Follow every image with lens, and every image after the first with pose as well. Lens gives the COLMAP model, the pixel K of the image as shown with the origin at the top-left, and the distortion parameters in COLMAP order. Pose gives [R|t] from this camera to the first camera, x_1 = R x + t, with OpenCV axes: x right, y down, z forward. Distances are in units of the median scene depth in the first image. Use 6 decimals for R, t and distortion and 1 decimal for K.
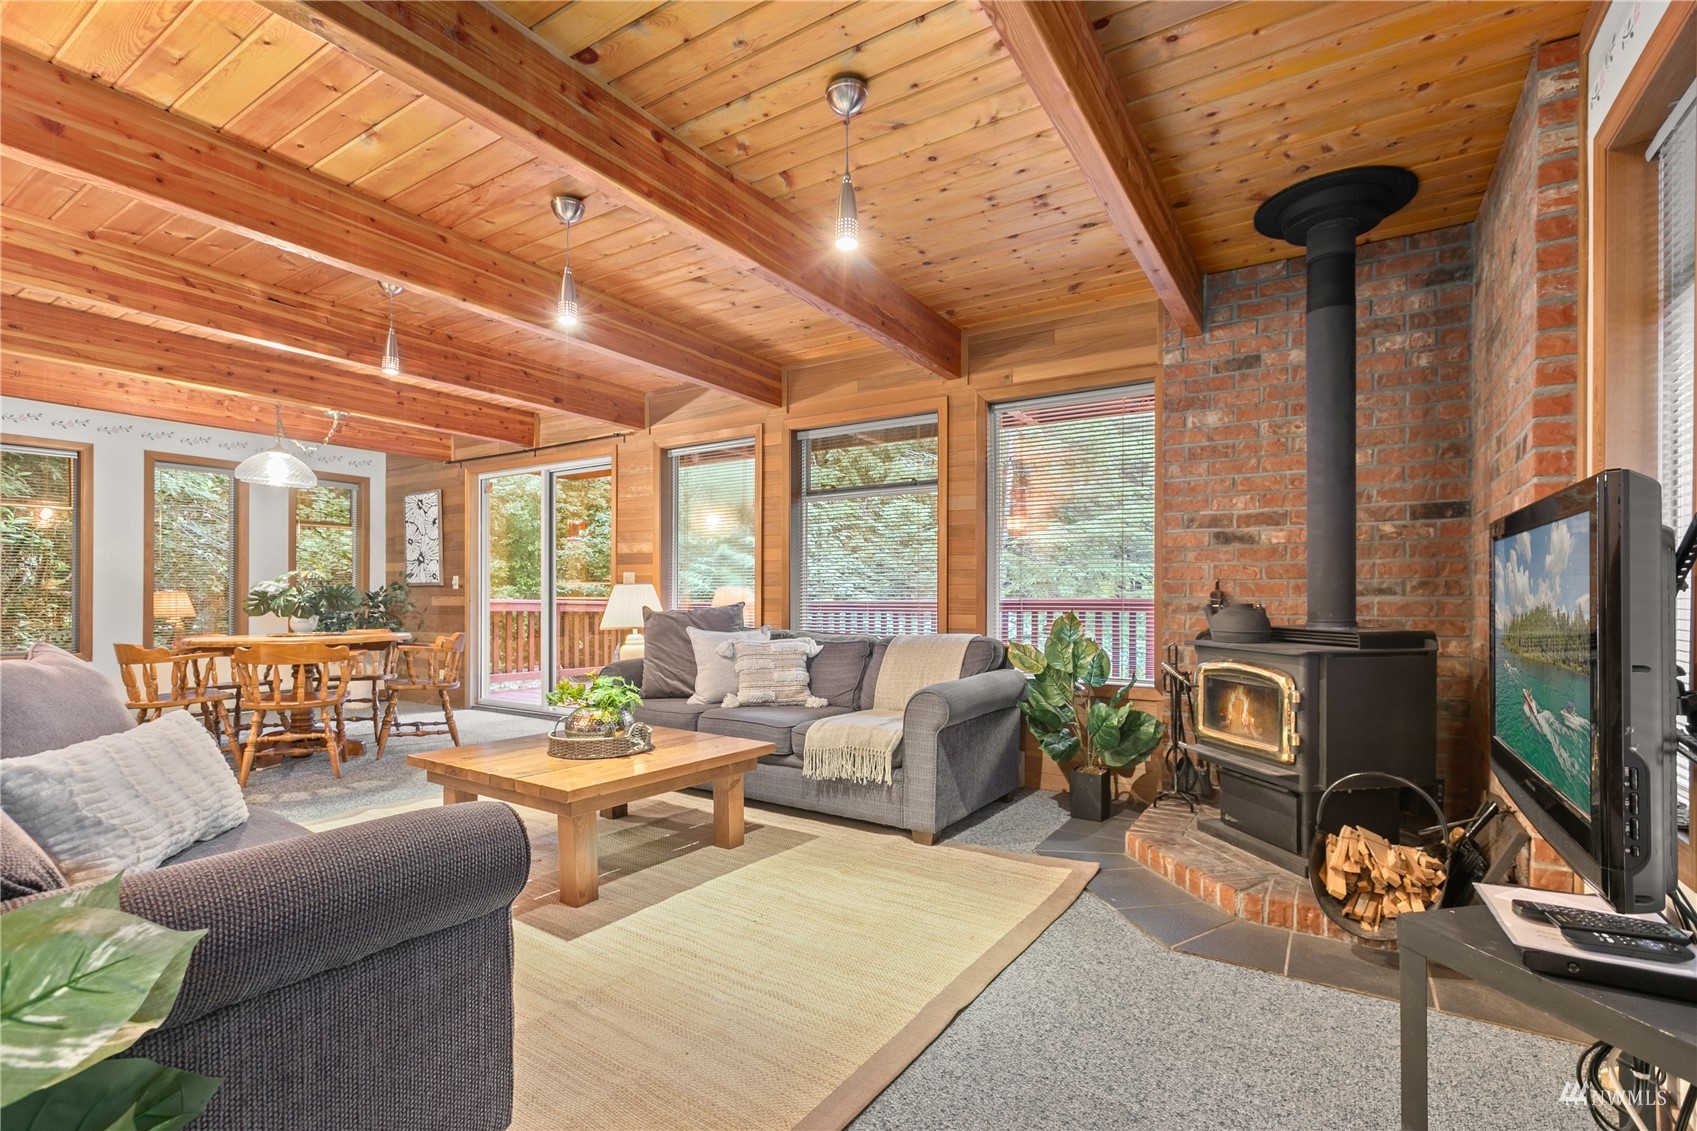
lens RADIAL K [[775.2, 0, 842.9], [0, 775.2, 597.0], [0, 0, 1]] dist [0.000926, 0.000173]
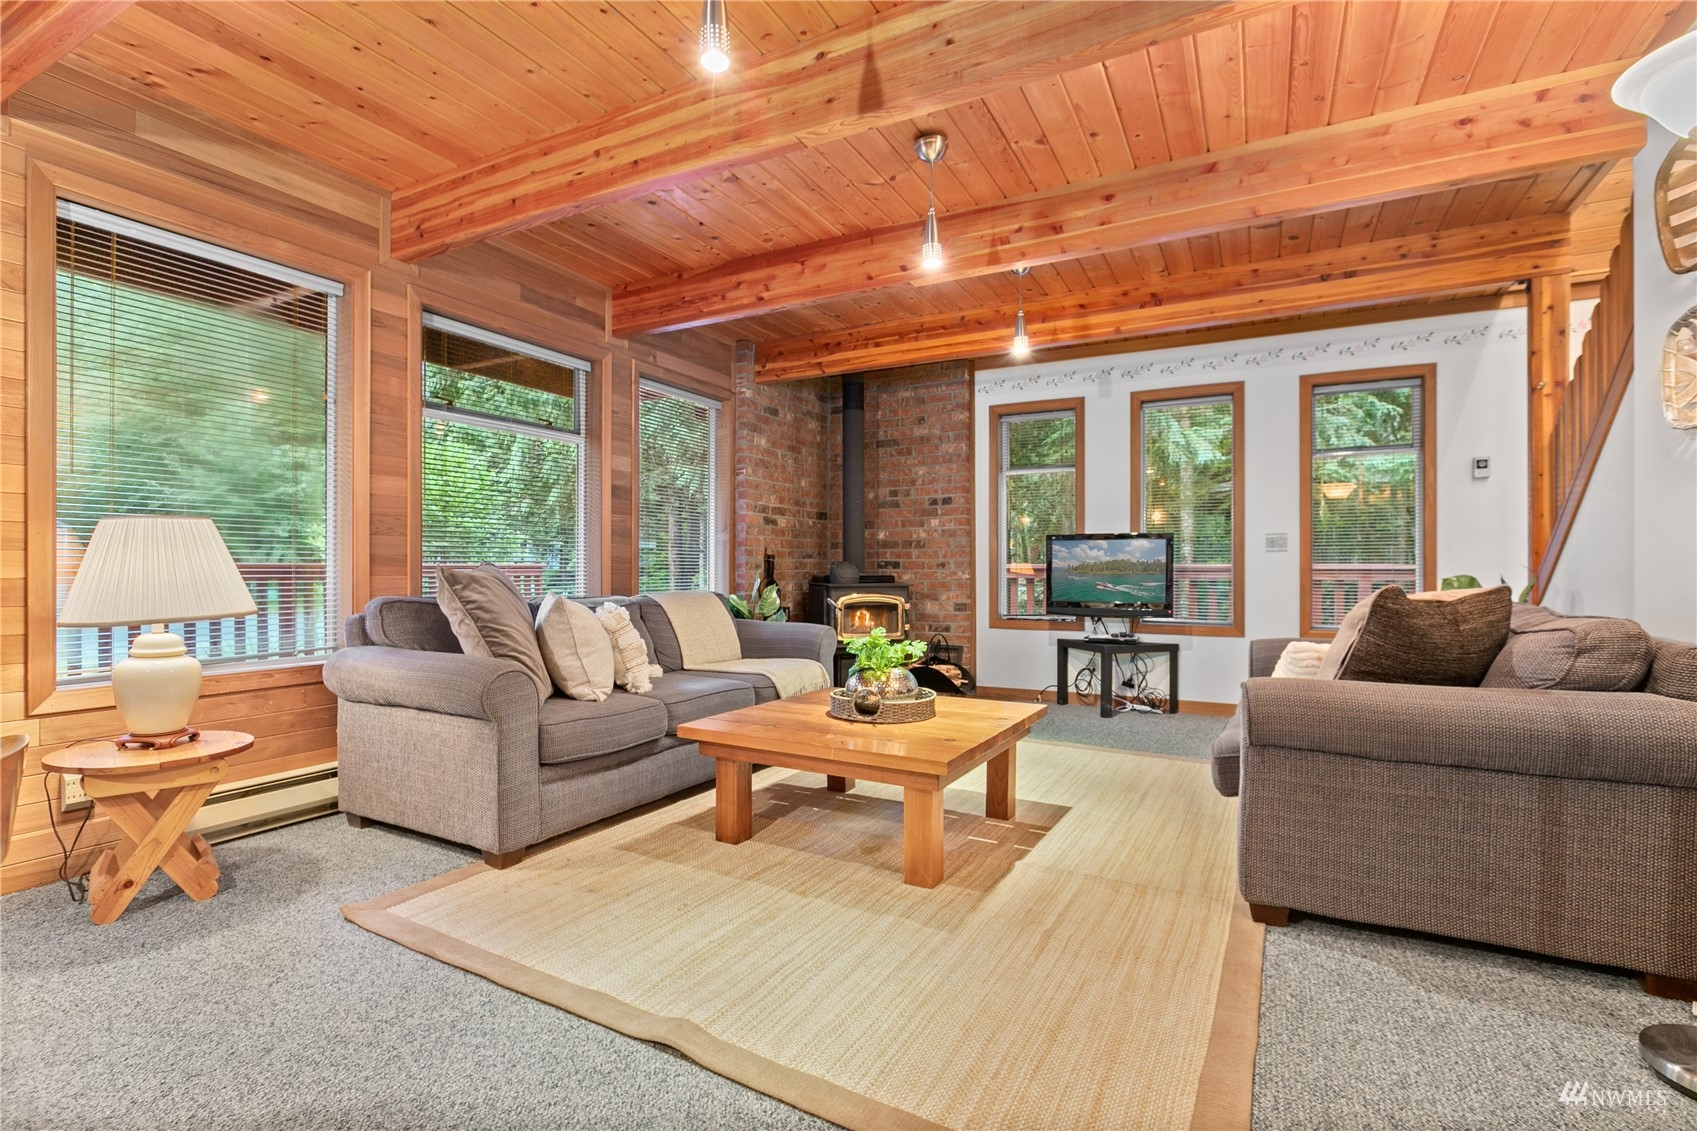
lens RADIAL K [[781.0, 0, 849.3], [0, 781.0, 555.9], [0, 0, 1]] dist [-0.002405, -0.000214]
pose [[-0.082436, 0.014974, 0.996484, -0.543048], [-0.001274, 0.999885, -0.015130, 0.009256], [-0.996596, -0.002517, -0.082407, 0.484022]]
